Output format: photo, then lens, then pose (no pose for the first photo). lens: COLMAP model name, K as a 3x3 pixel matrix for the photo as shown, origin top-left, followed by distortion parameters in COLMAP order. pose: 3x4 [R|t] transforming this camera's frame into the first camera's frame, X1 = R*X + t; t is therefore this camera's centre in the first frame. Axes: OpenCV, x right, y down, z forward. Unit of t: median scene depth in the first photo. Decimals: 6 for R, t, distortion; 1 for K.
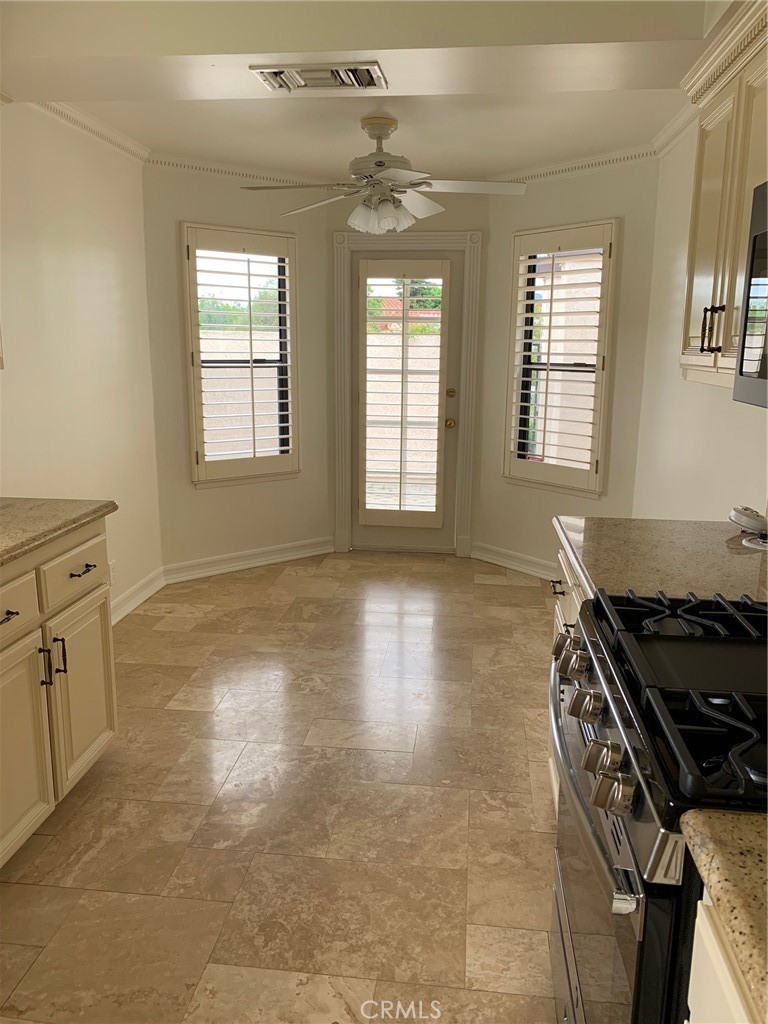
lens RADIAL K [[788.9, 0, 388.1], [0, 788.9, 497.6], [0, 0, 1]] dist [0.021216, -0.009219]
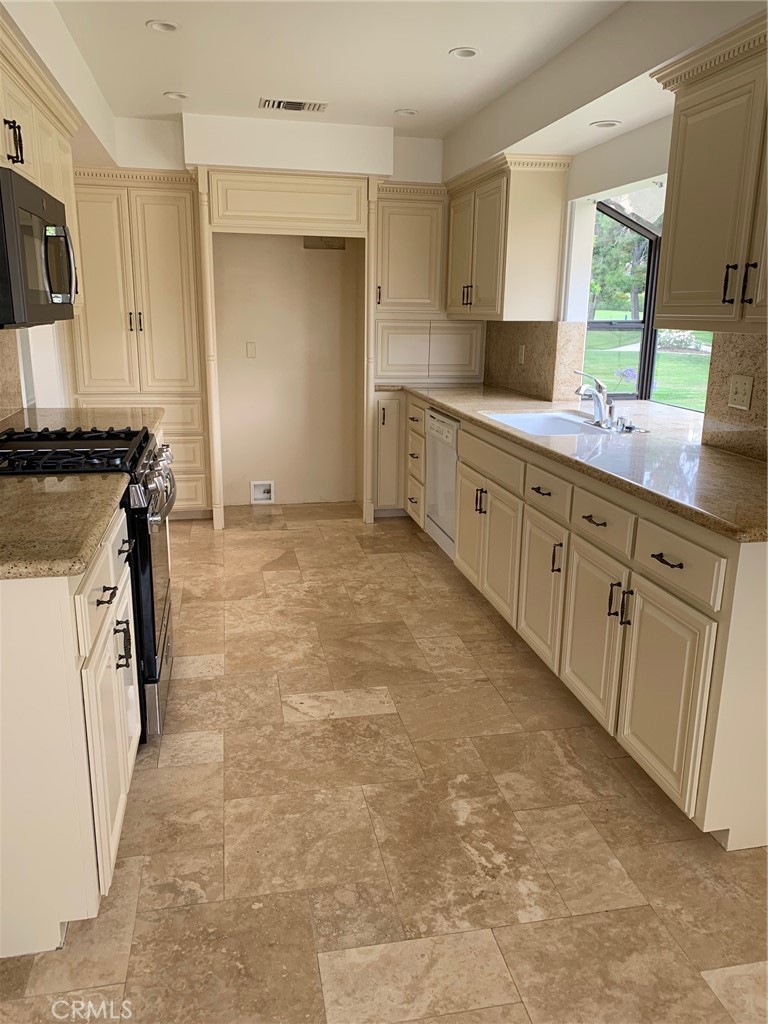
lens RADIAL K [[788.9, 0, 386.6], [0, 788.9, 512.2], [0, 0, 1]] dist [0.021216, -0.009219]
pose [[-0.951361, 0.053935, -0.303320, 0.184184], [-0.084349, 0.901334, 0.424832, -0.317528], [0.296306, 0.429753, -0.852945, 1.714897]]
